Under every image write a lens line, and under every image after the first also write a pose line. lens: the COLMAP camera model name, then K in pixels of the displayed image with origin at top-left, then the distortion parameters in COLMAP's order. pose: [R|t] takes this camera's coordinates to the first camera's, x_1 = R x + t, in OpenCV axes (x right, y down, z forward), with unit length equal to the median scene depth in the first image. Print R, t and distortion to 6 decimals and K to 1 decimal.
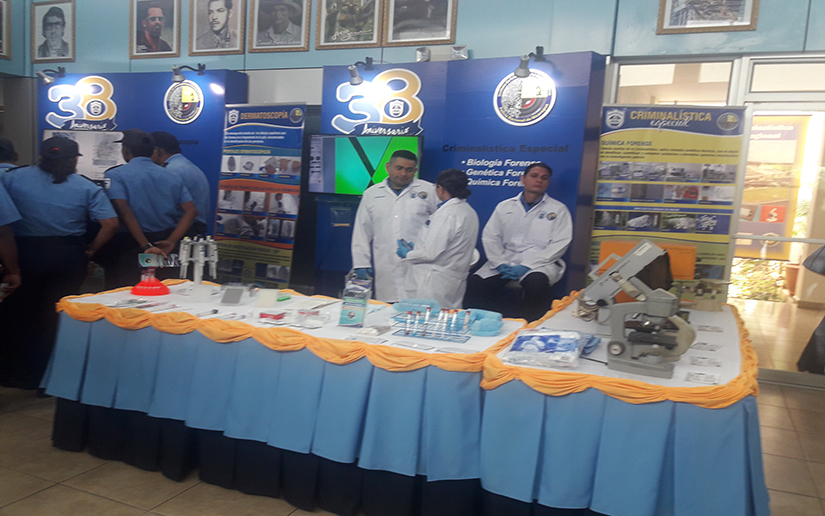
lens RADIAL K [[674.8, 0, 411.7], [0, 674.8, 291.5], [0, 0, 1]] dist [0.114646, -0.167087]
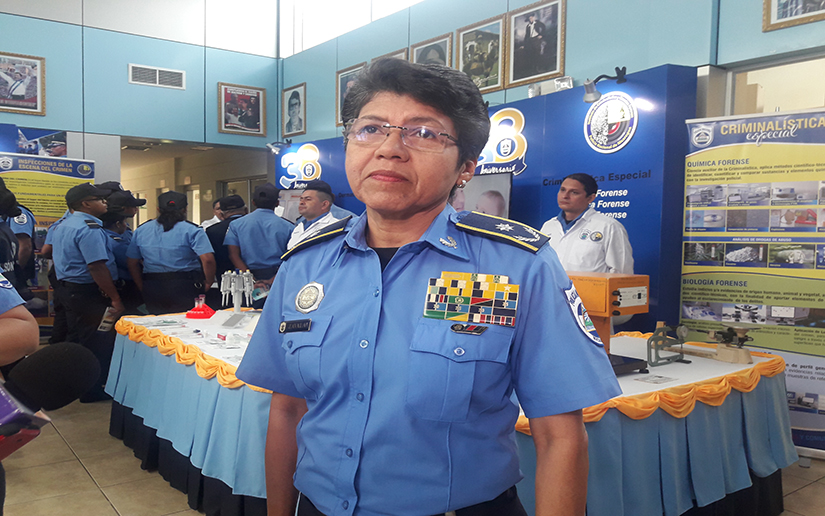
lens RADIAL K [[703.1, 0, 412.5], [0, 703.1, 258.0], [0, 0, 1]] dist [0.076310, -0.009067]
pose [[0.876523, -0.013439, -0.481173, 0.355896], [-0.045714, 0.992768, -0.111001, 0.012306], [0.479185, 0.119291, 0.869570, 0.061660]]
